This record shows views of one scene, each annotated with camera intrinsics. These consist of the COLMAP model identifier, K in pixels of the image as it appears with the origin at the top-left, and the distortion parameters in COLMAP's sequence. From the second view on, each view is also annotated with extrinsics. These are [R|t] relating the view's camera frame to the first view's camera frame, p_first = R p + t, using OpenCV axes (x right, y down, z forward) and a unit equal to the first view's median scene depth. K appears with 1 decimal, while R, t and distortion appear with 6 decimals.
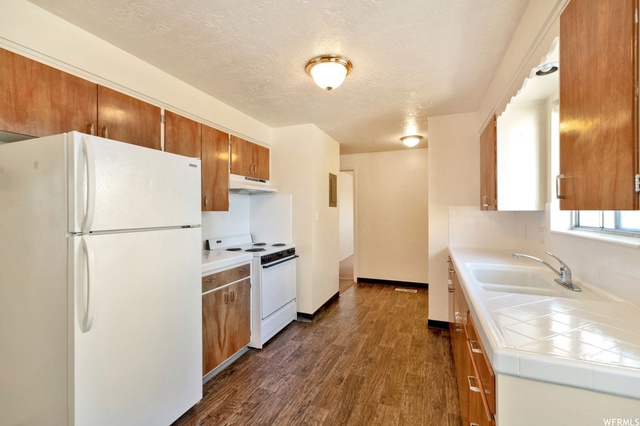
lens RADIAL K [[278.6, 0, 320.8], [0, 278.6, 212.1], [0, 0, 1]] dist [0.002273, 0.000411]
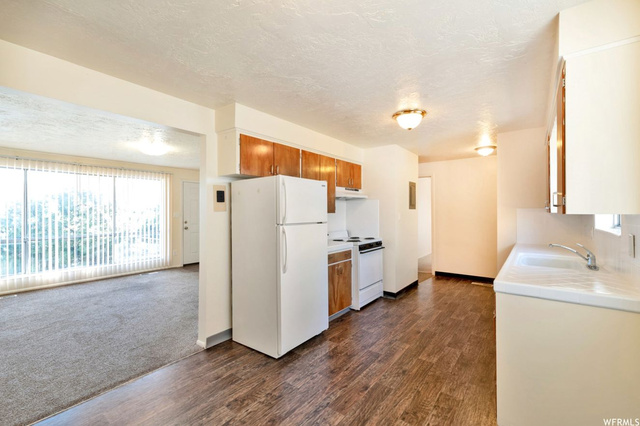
lens RADIAL K [[278.6, 0, 320.8], [0, 278.6, 212.1], [0, 0, 1]] dist [0.002273, 0.000411]
pose [[0.962768, -0.001320, -0.270326, -0.017926], [0.000508, 0.999995, -0.003076, -0.003821], [0.270329, 0.002824, 0.962764, -0.402638]]
